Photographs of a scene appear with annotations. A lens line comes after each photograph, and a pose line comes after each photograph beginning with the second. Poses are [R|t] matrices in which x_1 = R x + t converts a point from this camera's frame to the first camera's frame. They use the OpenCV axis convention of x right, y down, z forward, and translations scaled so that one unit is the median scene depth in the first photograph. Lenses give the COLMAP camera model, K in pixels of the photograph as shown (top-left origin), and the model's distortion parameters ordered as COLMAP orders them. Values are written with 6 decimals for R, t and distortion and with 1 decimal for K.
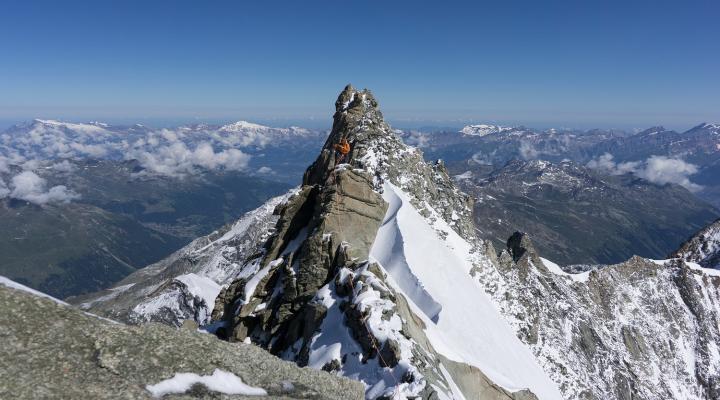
lens RADIAL K [[538.2, 0, 334.6], [0, 538.2, 195.7], [0, 0, 1]] dist [-0.001846, -0.002025]
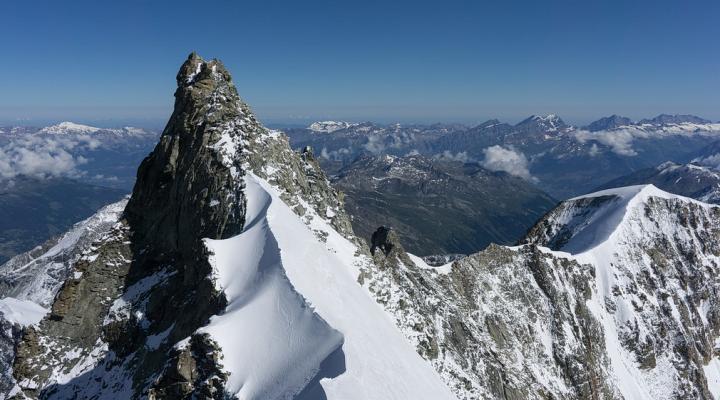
lens RADIAL K [[538.2, 0, 334.6], [0, 538.2, 195.7], [0, 0, 1]] dist [-0.001846, -0.002025]
pose [[0.958796, -0.042683, 0.280870, -0.003510], [0.043408, 0.999051, 0.003644, 0.005862], [-0.280759, 0.008698, 0.959739, 0.125742]]
